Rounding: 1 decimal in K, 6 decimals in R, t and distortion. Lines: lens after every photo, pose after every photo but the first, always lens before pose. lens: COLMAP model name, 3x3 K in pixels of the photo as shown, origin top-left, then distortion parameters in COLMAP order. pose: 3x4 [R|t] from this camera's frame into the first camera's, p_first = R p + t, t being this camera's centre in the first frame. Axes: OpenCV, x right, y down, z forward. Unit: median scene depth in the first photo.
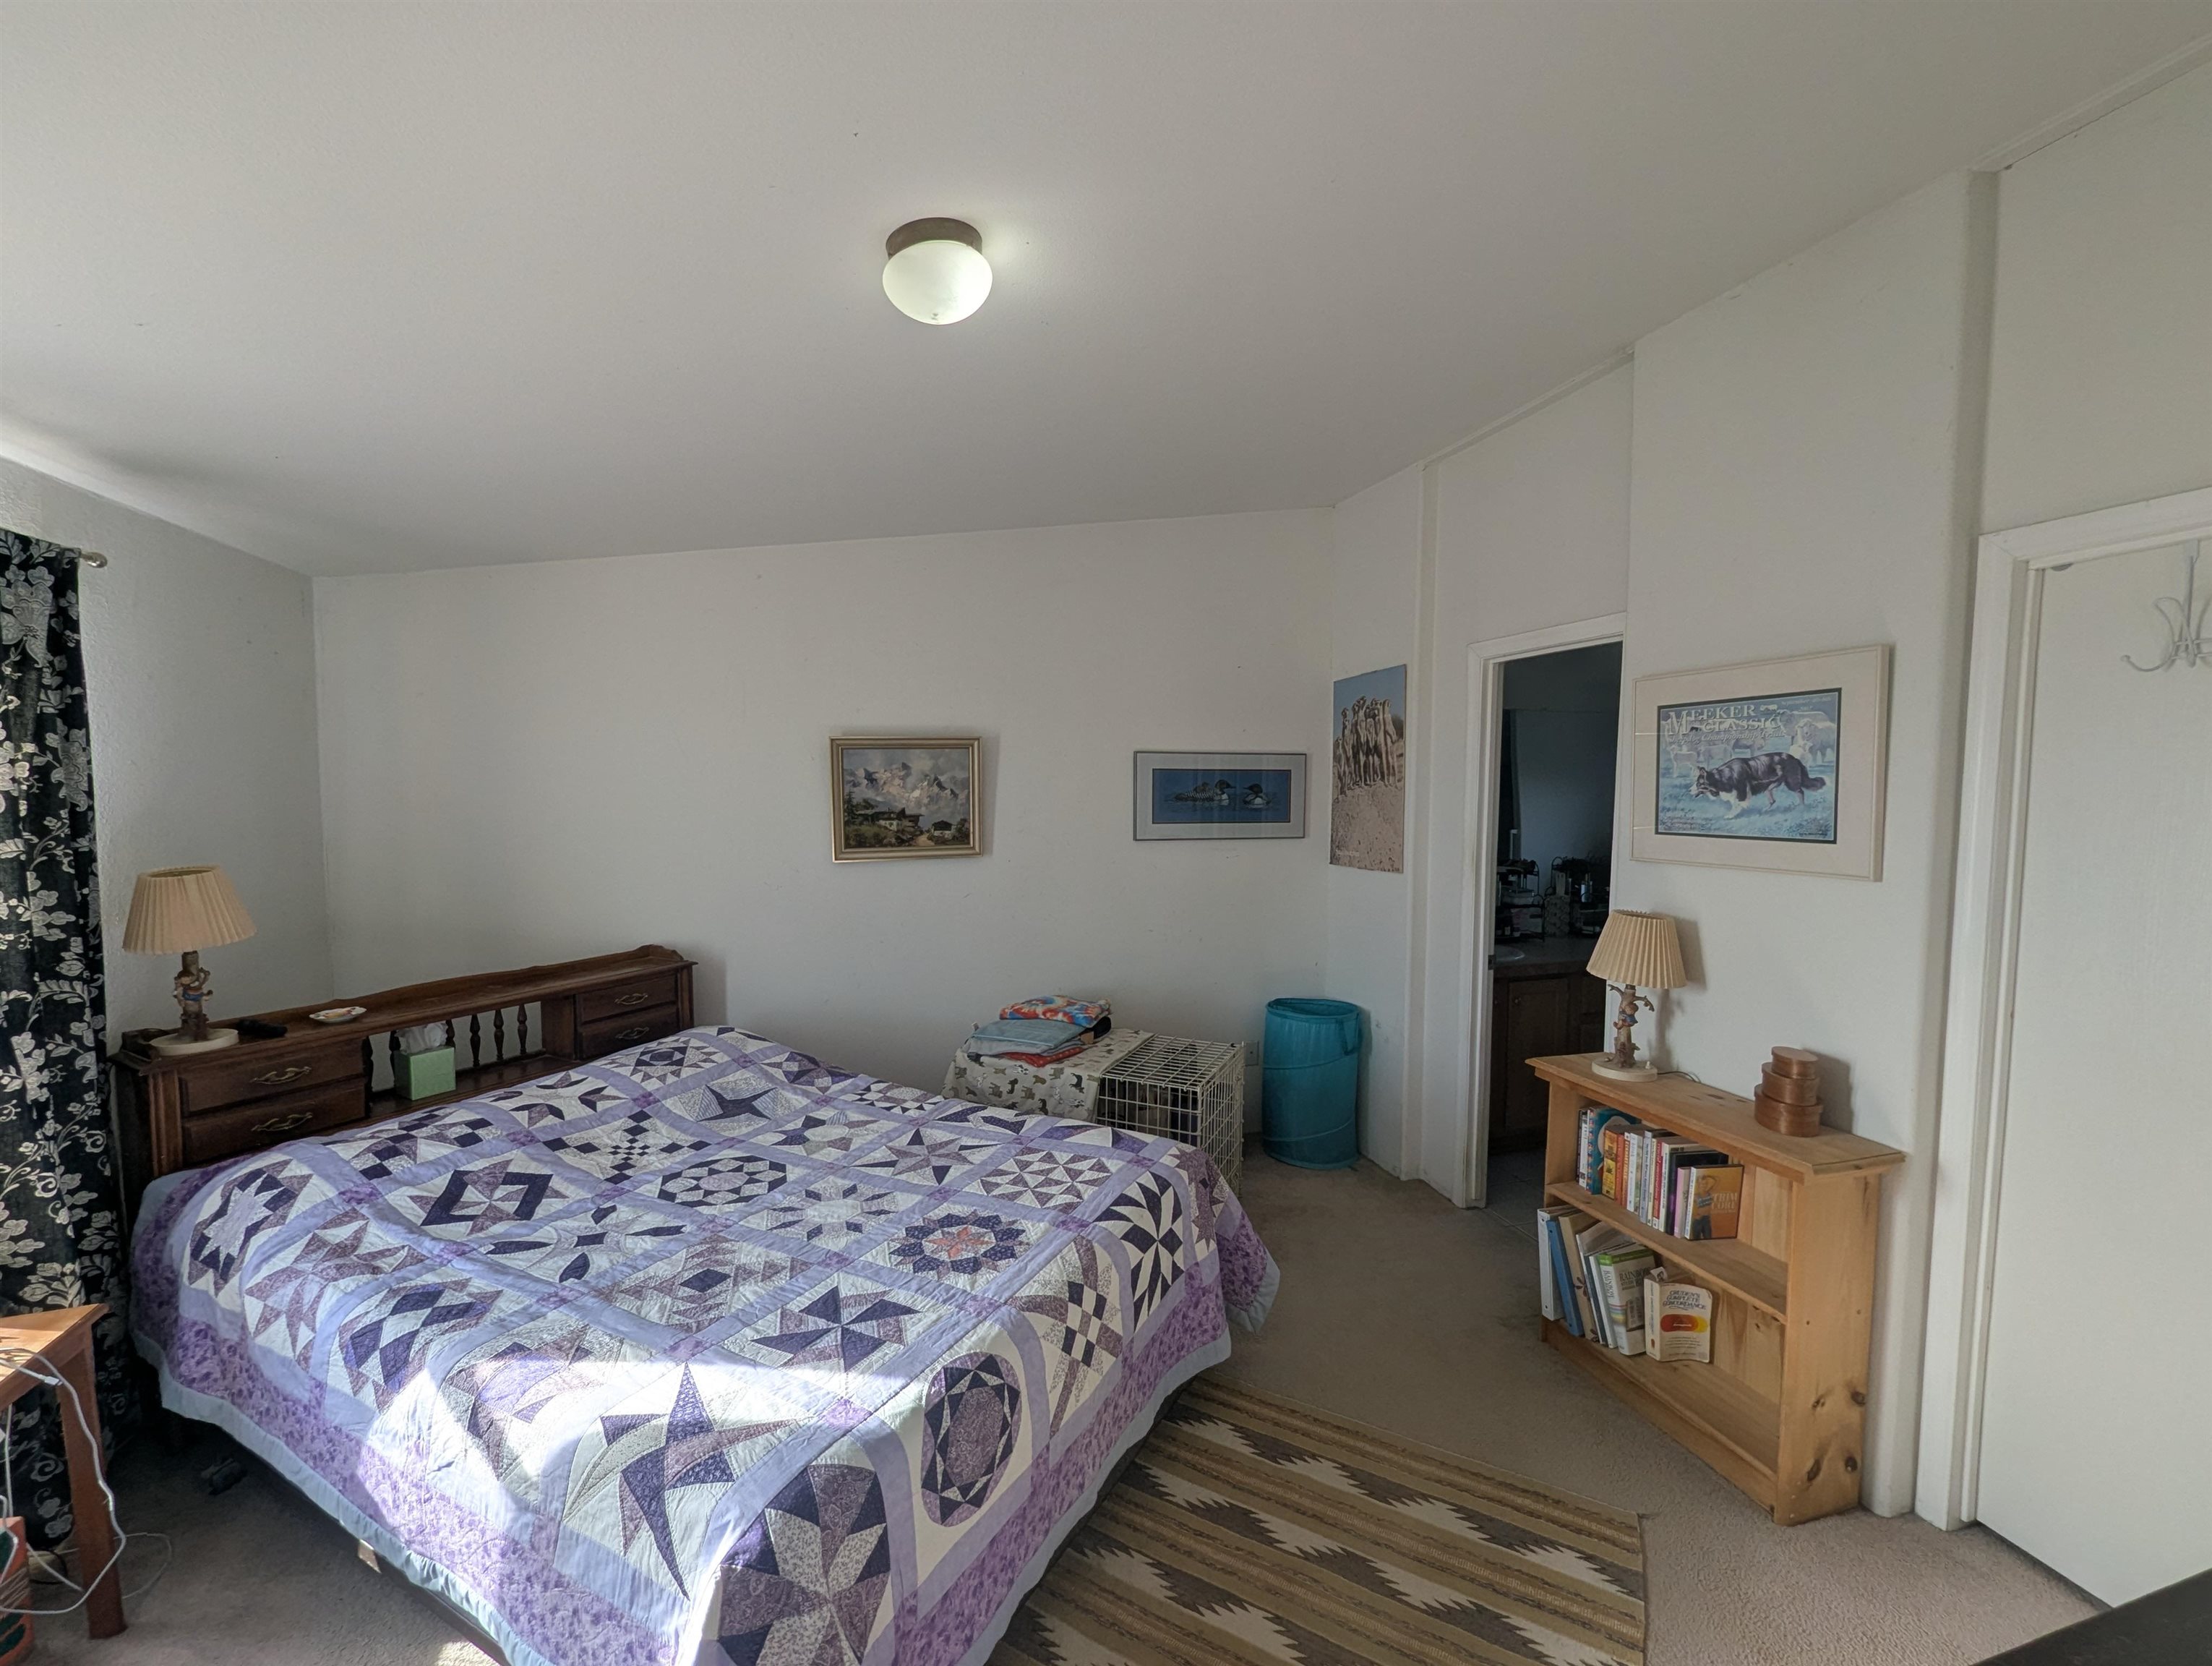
lens RADIAL K [[901.6, 0, 1104.0], [0, 901.6, 844.9], [0, 0, 1]] dist [-0.000320, 0.000175]
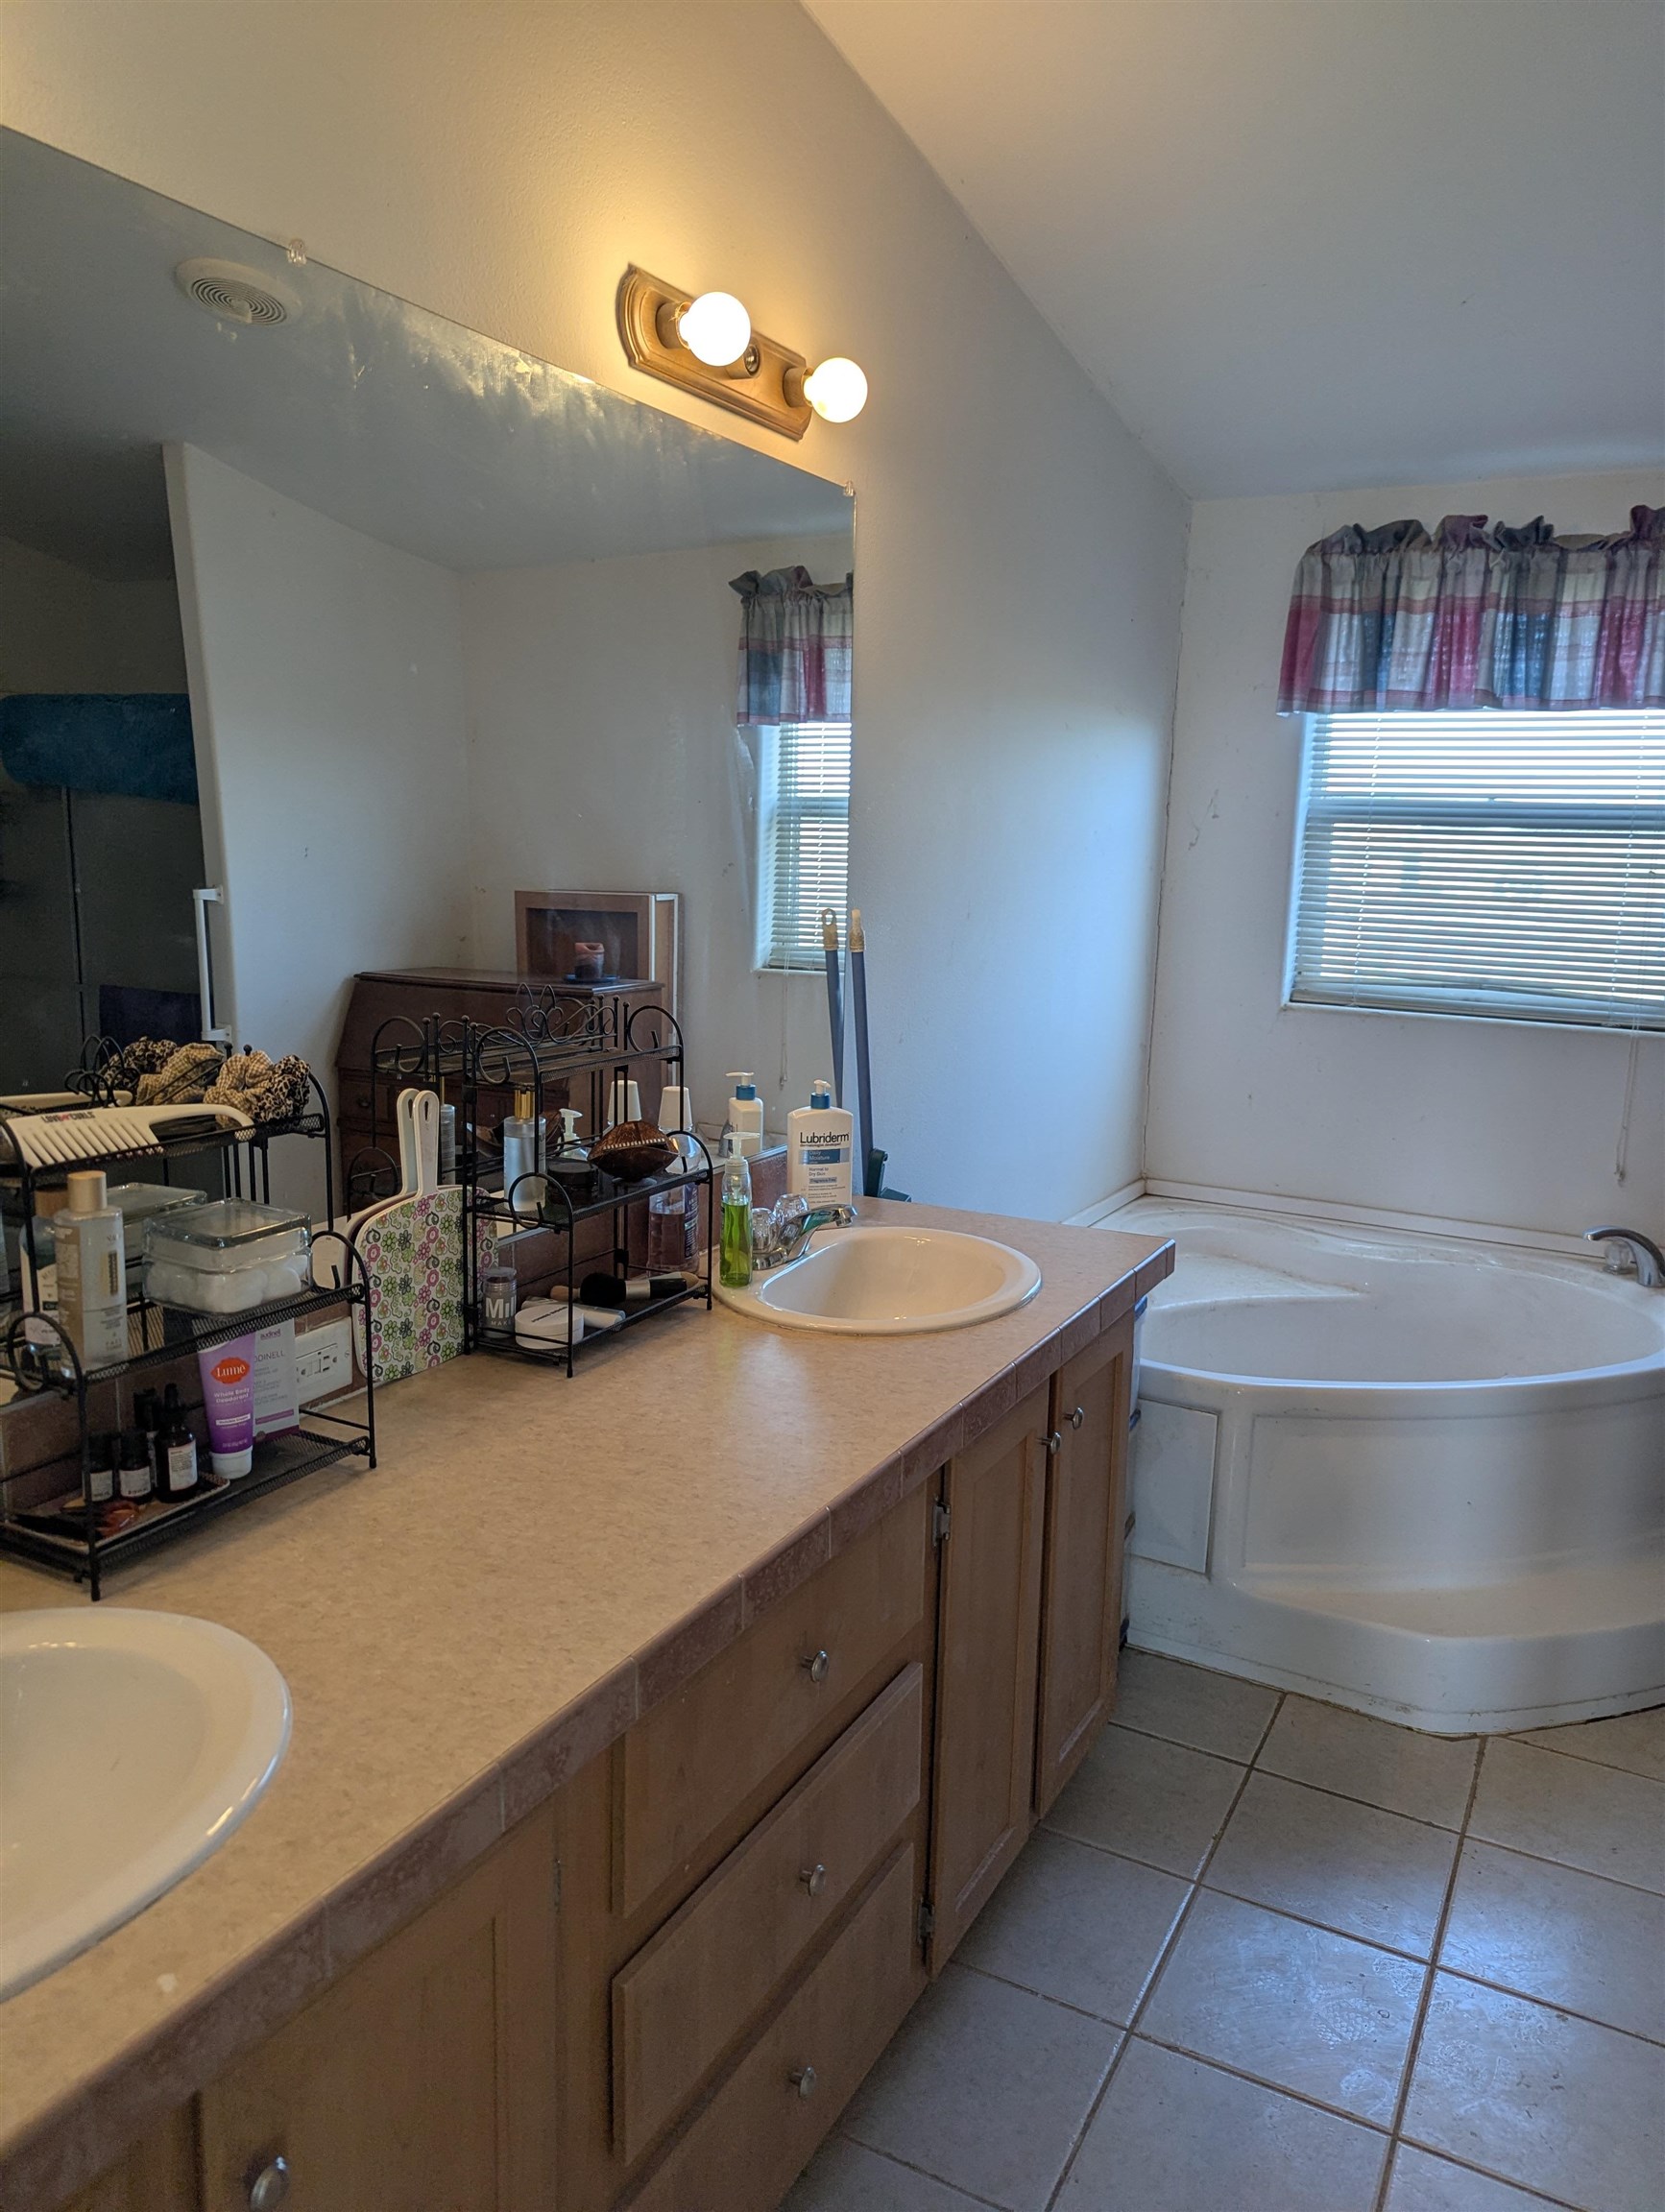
lens RADIAL K [[1555.2, 0, 883.4], [0, 1555.2, 1099.9], [0, 0, 1]] dist [0.116486, -0.141876]
pose [[0.695321, -0.121473, 0.708360, 0.313149], [0.022704, 0.988834, 0.147285, -0.023577], [-0.718341, -0.086328, 0.690314, 0.650960]]
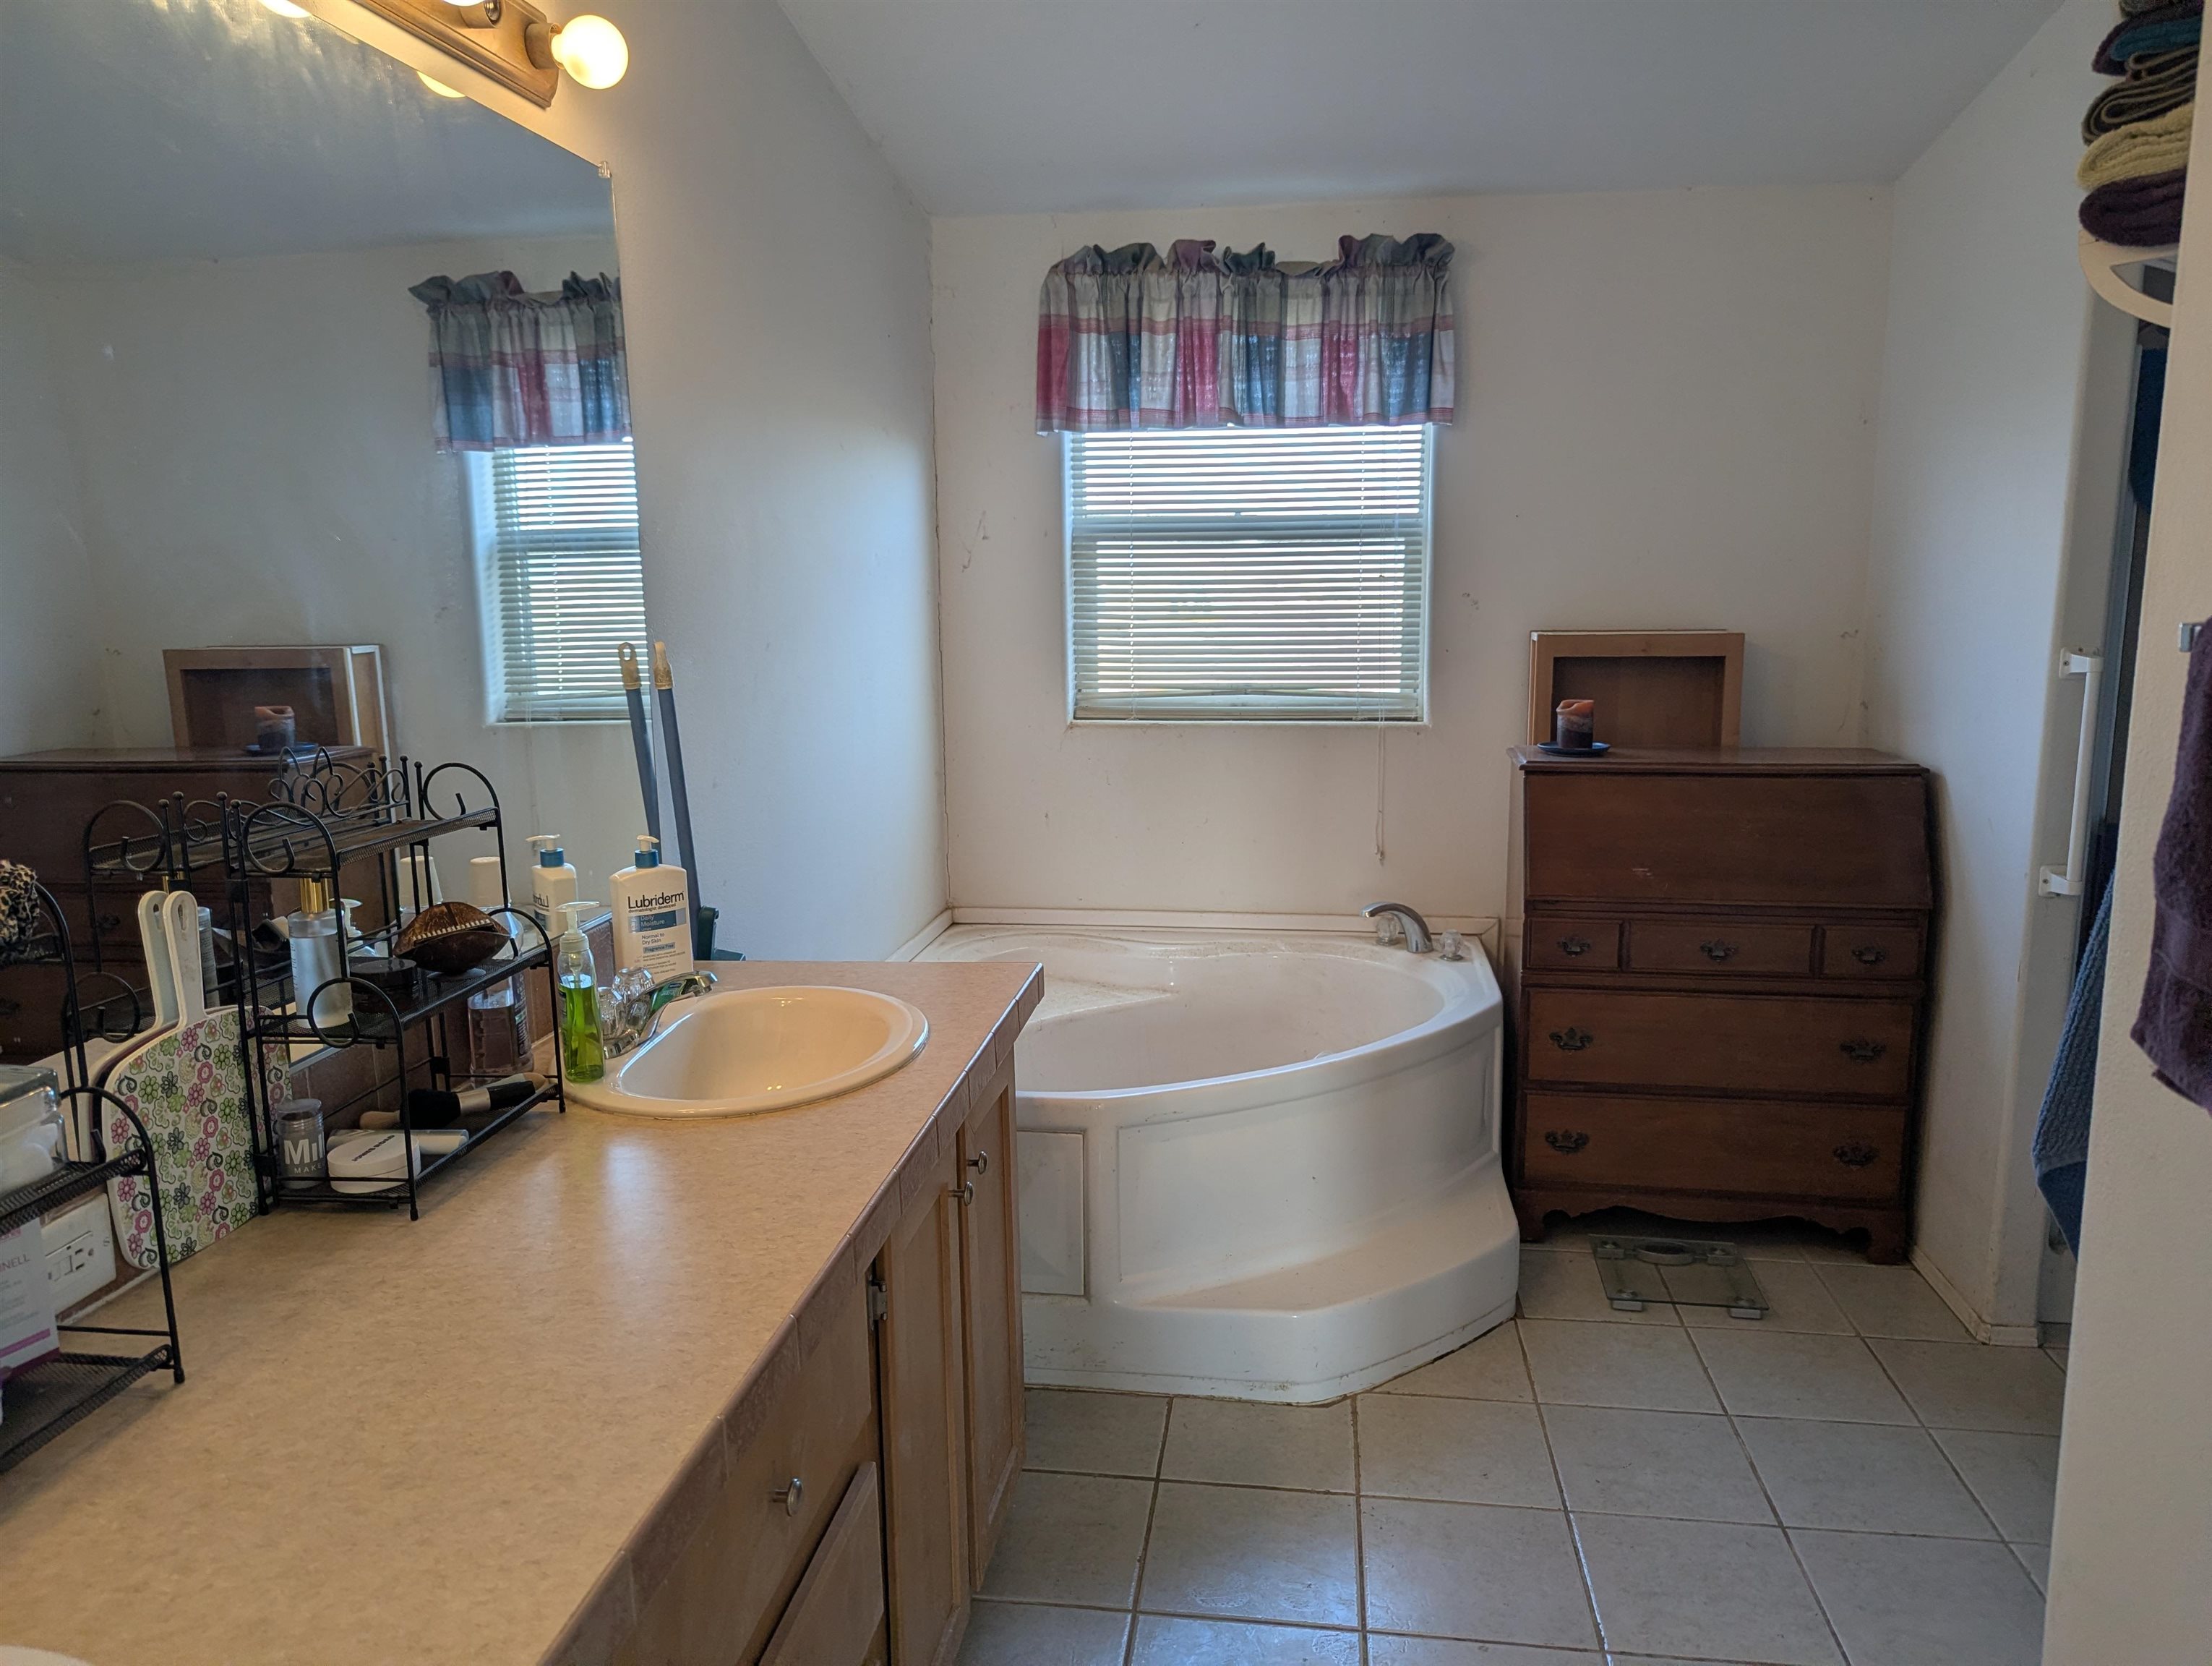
lens RADIAL K [[1543.9, 0, 1111.0], [0, 1543.9, 840.3], [0, 0, 1]] dist [0.054270, -0.029811]
pose [[0.409368, -0.178747, 0.894688, 0.313696], [0.068696, 0.983876, 0.165134, -0.018602], [-0.909780, -0.006139, 0.415046, 0.710603]]
